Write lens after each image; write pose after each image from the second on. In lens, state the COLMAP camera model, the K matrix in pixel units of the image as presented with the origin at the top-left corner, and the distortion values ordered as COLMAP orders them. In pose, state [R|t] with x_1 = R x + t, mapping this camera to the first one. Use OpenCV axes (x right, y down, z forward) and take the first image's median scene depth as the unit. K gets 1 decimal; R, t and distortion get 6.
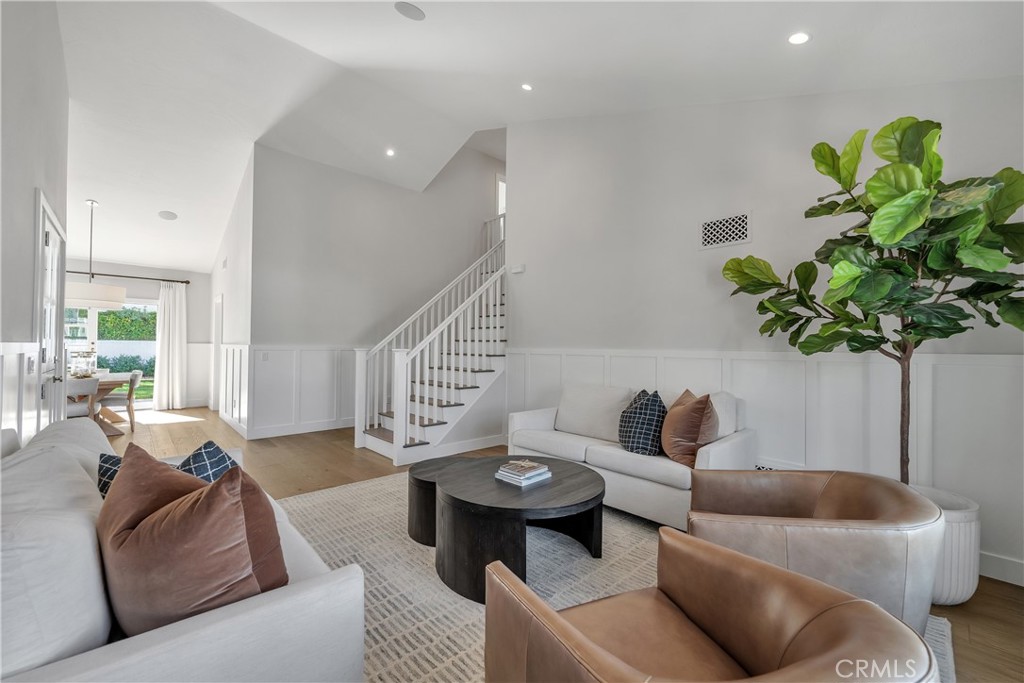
lens RADIAL K [[403.4, 0, 512.3], [0, 403.4, 342.0], [0, 0, 1]] dist [0.000416, 0.000034]
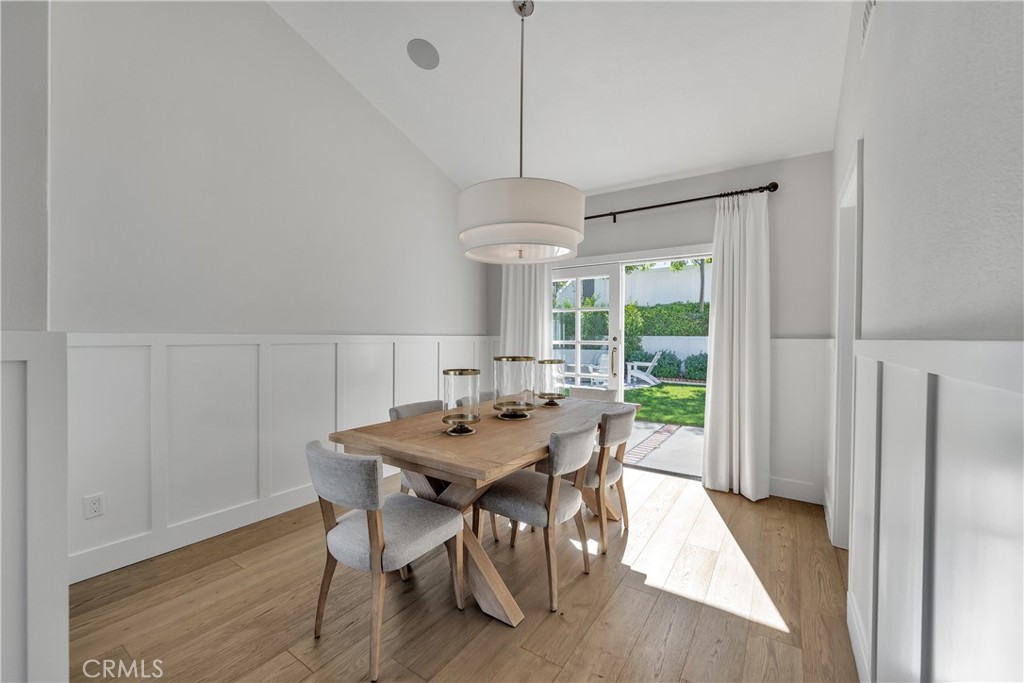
lens RADIAL K [[403.4, 0, 516.2], [0, 403.4, 340.8], [0, 0, 1]] dist [0.000416, 0.000034]
pose [[0.224122, 0.003357, -0.974555, -0.471207], [0.001905, 0.999991, 0.003882, 0.003977], [0.974559, -0.002726, 0.224113, 0.663583]]
